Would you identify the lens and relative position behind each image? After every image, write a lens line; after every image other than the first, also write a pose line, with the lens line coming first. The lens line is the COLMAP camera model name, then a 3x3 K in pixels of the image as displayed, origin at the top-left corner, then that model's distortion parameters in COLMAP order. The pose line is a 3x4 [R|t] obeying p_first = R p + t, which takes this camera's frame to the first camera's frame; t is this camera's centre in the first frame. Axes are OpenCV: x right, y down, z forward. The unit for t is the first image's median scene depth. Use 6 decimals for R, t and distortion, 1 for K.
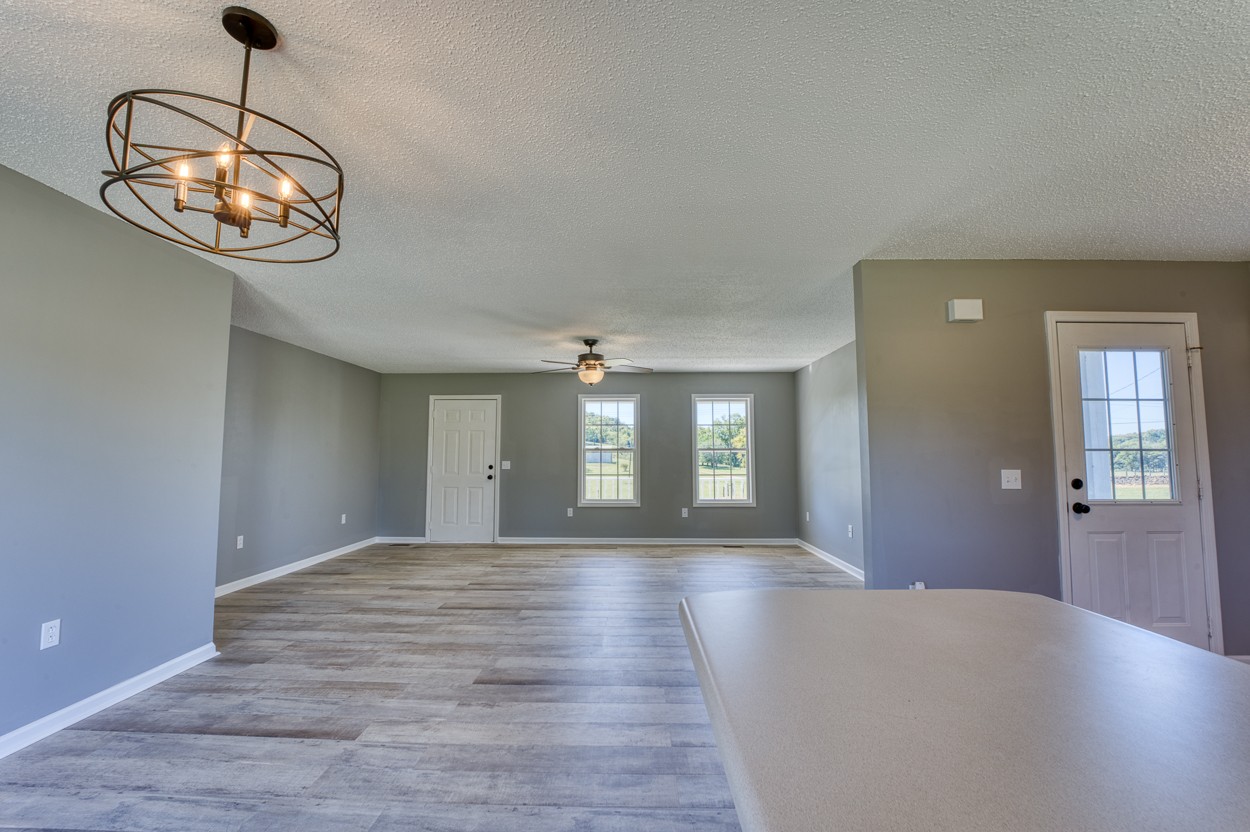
lens RADIAL K [[506.5, 0, 620.2], [0, 506.5, 414.1], [0, 0, 1]] dist [-0.030332, 0.004685]
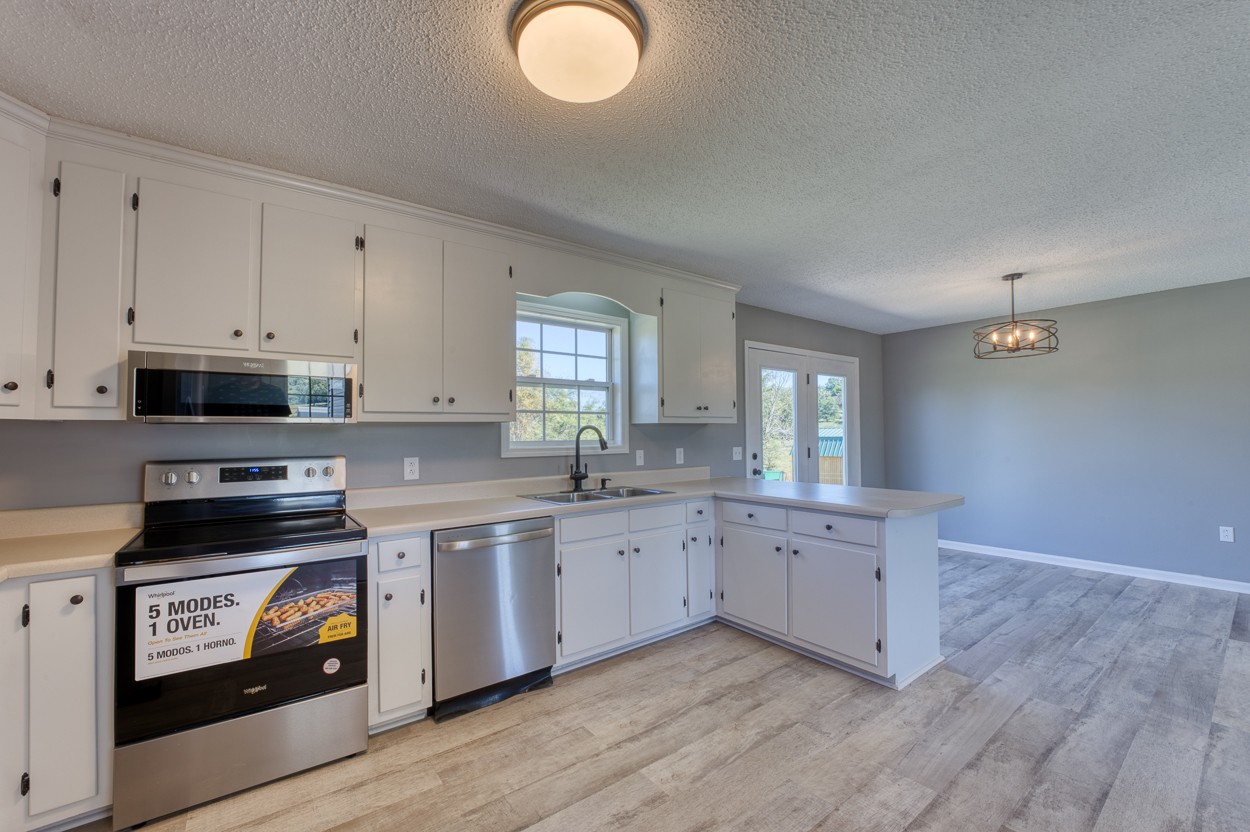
lens RADIAL K [[503.9, 0, 625.0], [0, 503.9, 416.0], [0, 0, 1]] dist [-0.031085, 0.005023]
pose [[-0.784593, -0.017541, -0.619763, 1.010171], [0.054647, 0.993753, -0.097307, 0.050242], [0.617598, -0.110215, -0.778733, 0.672180]]
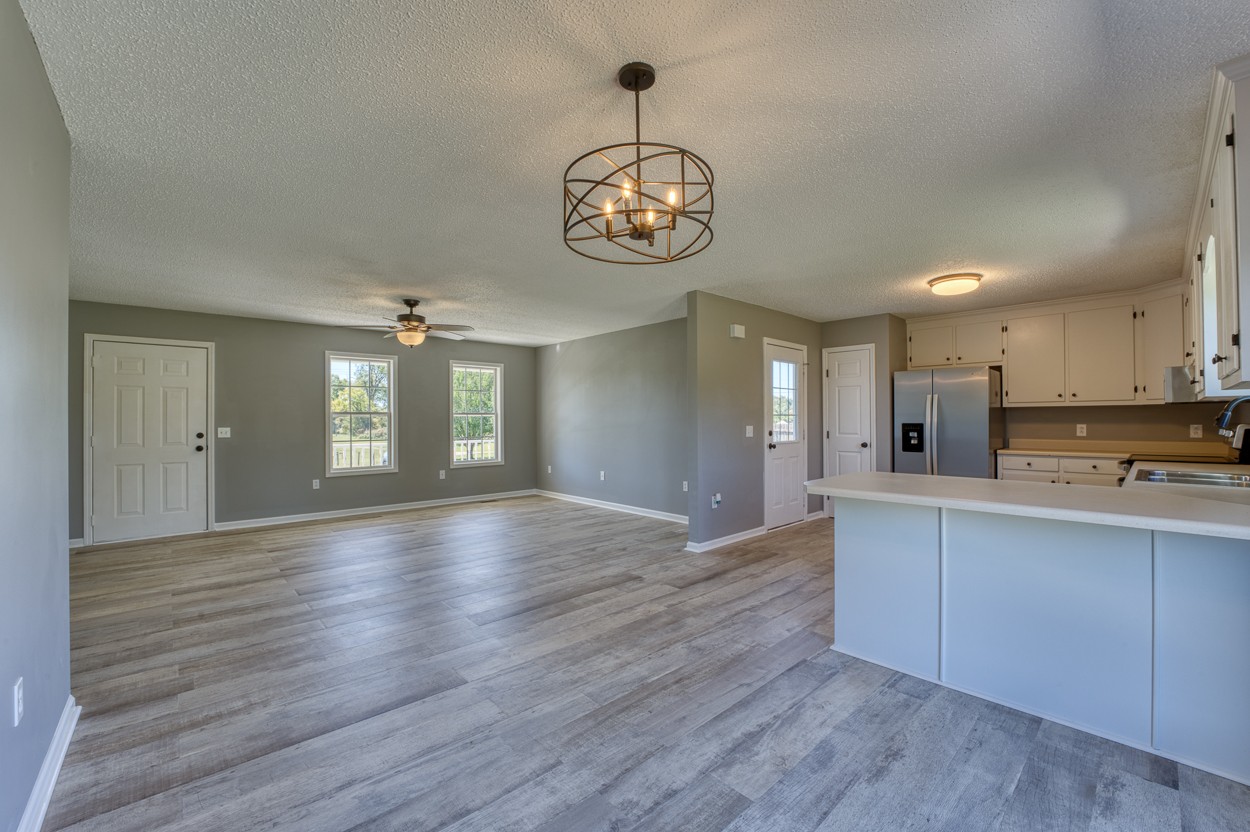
lens RADIAL K [[506.5, 0, 620.2], [0, 506.5, 414.1], [0, 0, 1]] dist [-0.030332, 0.004685]
pose [[0.725377, 0.002581, 0.688347, -0.651182], [-0.050556, 0.997492, 0.049535, 0.004078], [-0.686493, -0.070732, 0.723688, 0.018557]]
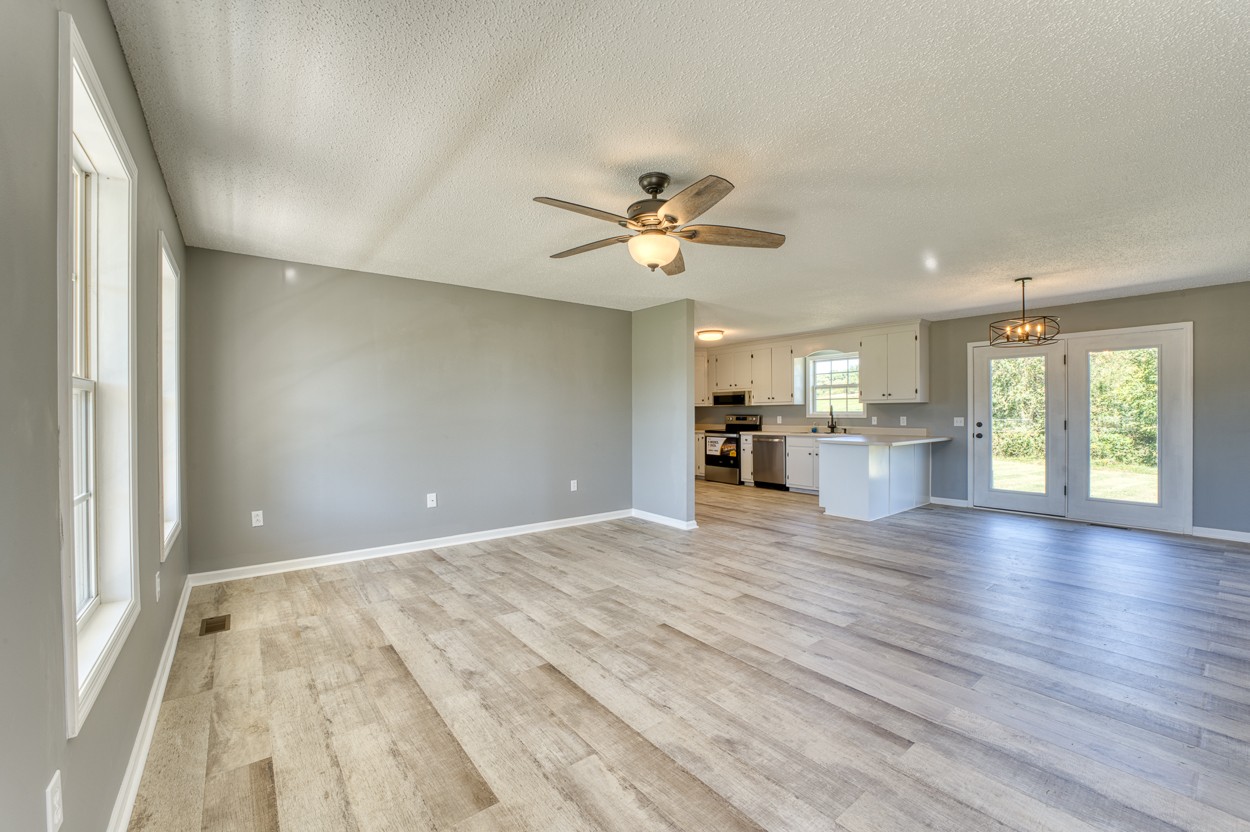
lens RADIAL K [[506.5, 0, 620.2], [0, 506.5, 414.1], [0, 0, 1]] dist [-0.030332, 0.004685]
pose [[-0.631469, -0.002570, 0.775397, -0.633823], [-0.056165, 0.997519, -0.042433, 0.157322], [-0.773364, -0.070345, -0.630047, 1.992139]]
